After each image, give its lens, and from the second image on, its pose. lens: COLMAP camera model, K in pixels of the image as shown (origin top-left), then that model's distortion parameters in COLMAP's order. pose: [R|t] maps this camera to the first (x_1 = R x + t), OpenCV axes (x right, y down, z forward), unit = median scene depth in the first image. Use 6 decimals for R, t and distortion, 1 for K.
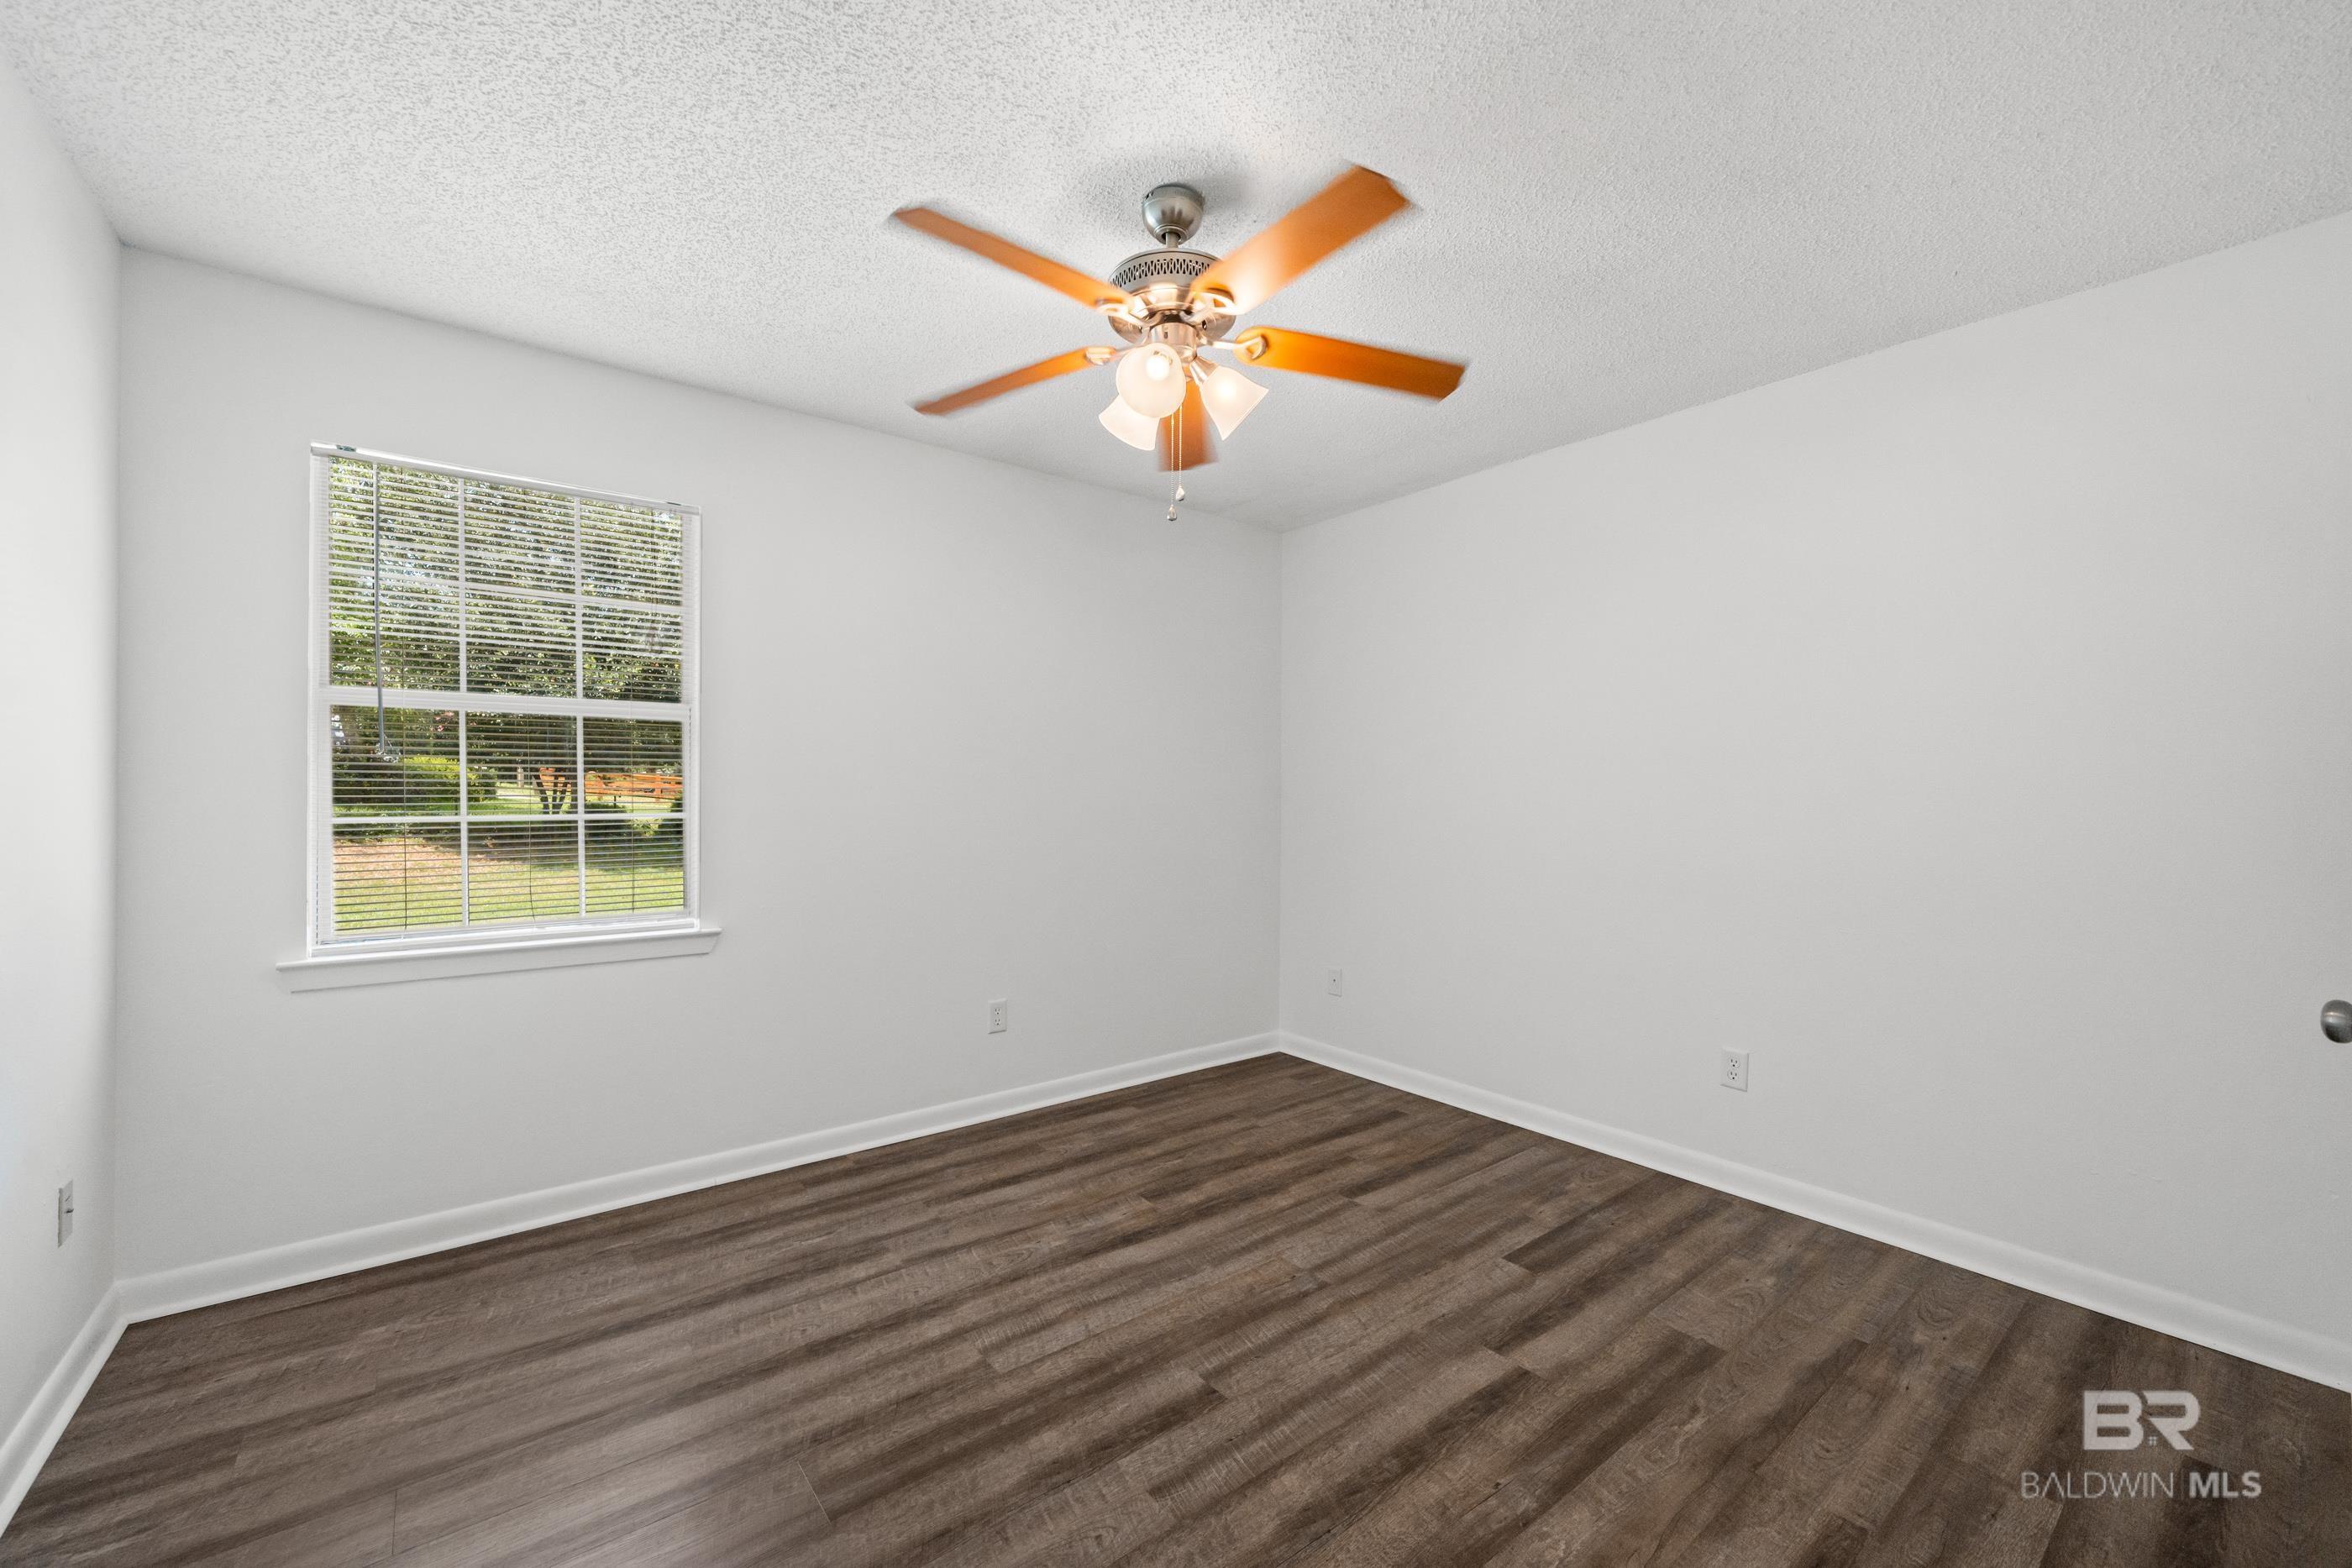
lens RADIAL K [[921.5, 0, 1179.8], [0, 921.5, 769.7], [0, 0, 1]] dist [0.001104, 0.000112]
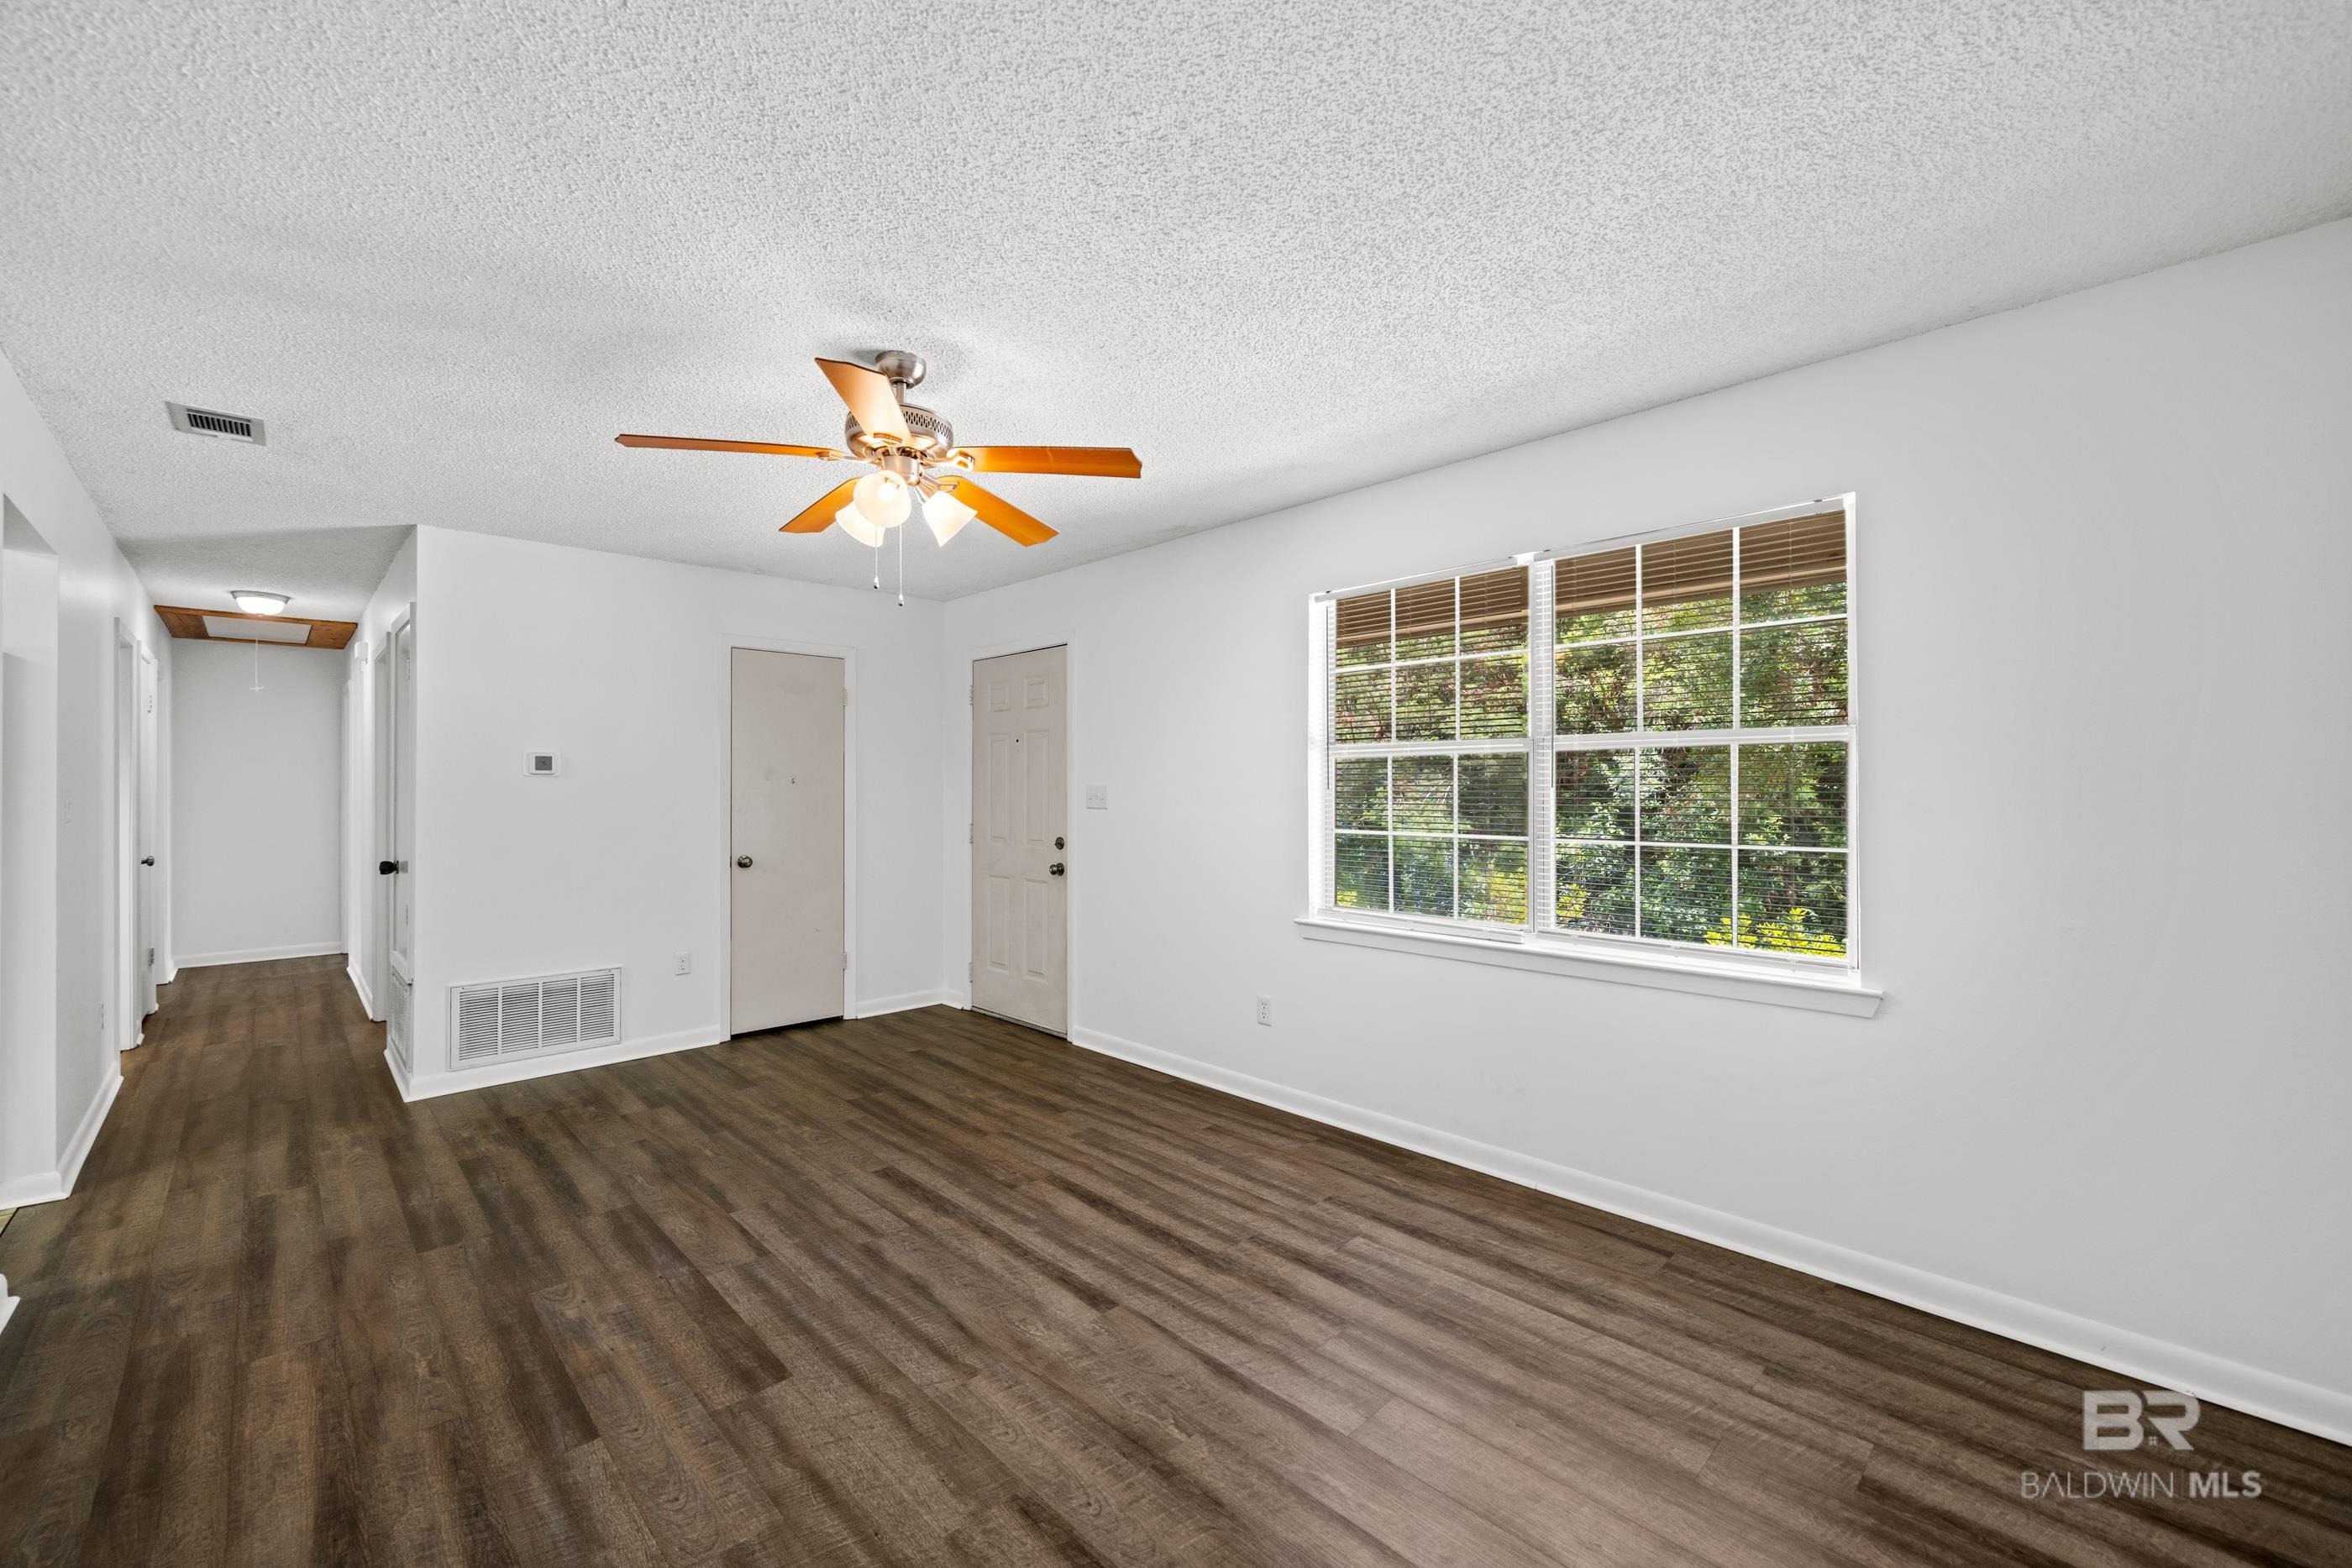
lens RADIAL K [[980.6, 0, 1176.0], [0, 980.6, 784.0], [0, 0, 1]] dist [0.000954, 0.000069]
pose [[0.084029, -0.015909, -0.996336, 0.720360], [-0.000349, 0.999872, -0.015995, -0.000763], [0.996463, 0.001692, 0.084013, 0.641905]]
